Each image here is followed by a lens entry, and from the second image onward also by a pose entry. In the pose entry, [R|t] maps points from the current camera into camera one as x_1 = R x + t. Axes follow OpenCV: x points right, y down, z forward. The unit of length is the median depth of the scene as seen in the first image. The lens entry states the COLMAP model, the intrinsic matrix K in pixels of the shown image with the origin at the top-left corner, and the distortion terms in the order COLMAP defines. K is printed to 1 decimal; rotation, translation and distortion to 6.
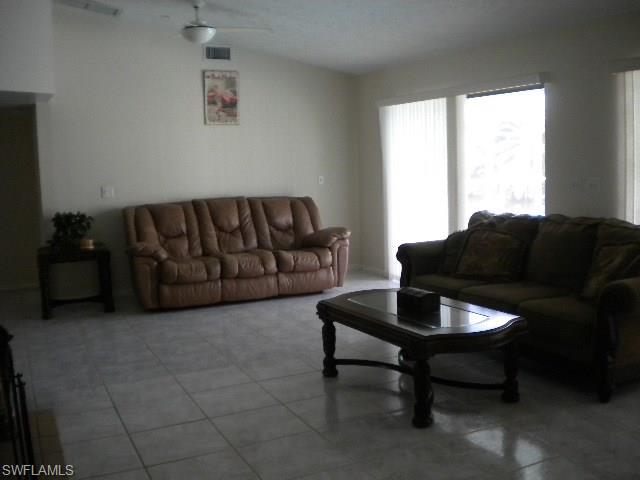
lens RADIAL K [[681.4, 0, 320.0], [0, 681.4, 240.0], [0, 0, 1]] dist [-0.135090, 0.018135]
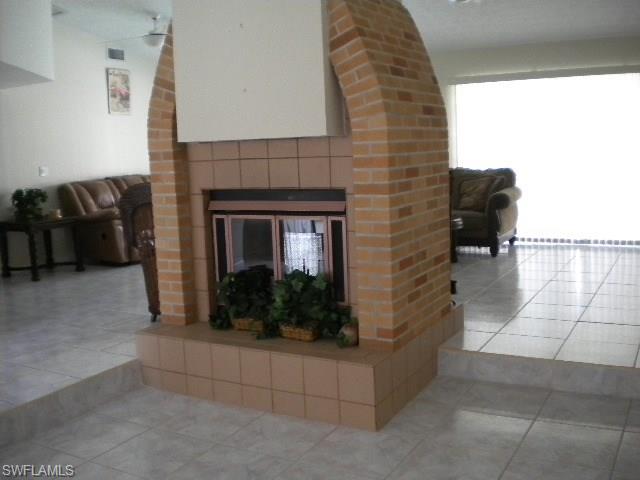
lens RADIAL K [[681.4, 0, 320.0], [0, 681.4, 240.0], [0, 0, 1]] dist [-0.135090, 0.018135]
pose [[0.822475, -0.080844, 0.563026, -0.545577], [0.084524, 0.996229, 0.019573, 0.057824], [-0.562486, 0.031491, 0.826207, -0.169564]]
